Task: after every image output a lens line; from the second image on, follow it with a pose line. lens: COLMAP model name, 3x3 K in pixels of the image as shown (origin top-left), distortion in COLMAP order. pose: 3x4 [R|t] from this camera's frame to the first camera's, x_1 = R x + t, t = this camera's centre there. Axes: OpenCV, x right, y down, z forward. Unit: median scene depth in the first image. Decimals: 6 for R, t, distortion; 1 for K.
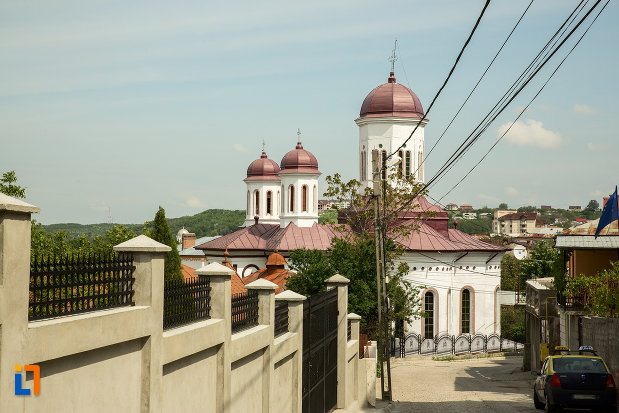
lens RADIAL K [[1067.5, 0, 309.5], [0, 1067.5, 206.5], [0, 0, 1]] dist [0.211795, -0.002858]
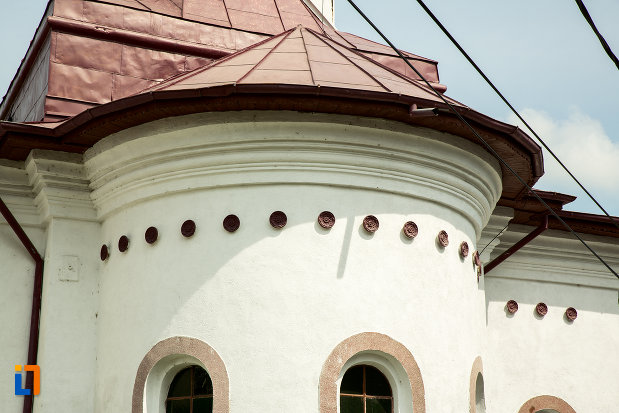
lens RADIAL K [[1175.5, 0, 309.5], [0, 1175.5, 206.5], [0, 0, 1]] dist [0.032931, 0.081861]
pose [[0.997194, 0.003311, 0.074783, 0.085489], [0.016230, 0.965695, -0.259173, 0.098488], [-0.073076, 0.259659, 0.962932, 0.785657]]
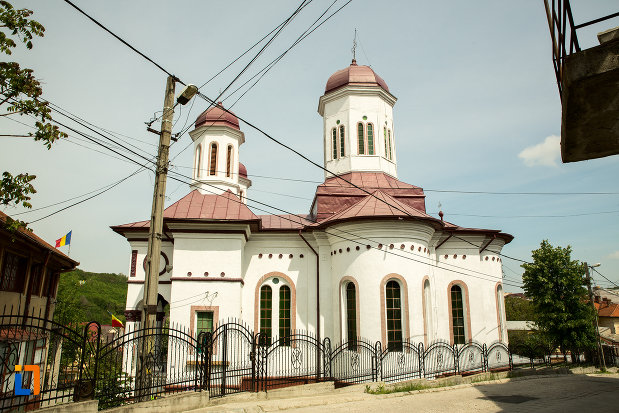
lens RADIAL K [[426.8, 0, 309.5], [0, 426.8, 206.5], [0, 0, 1]] dist [-0.122386, 0.085709]
pose [[0.967720, -0.078728, -0.239417, 0.123144], [0.023297, 0.973835, -0.226060, 0.089274], [0.250950, 0.213185, 0.944233, 0.693223]]
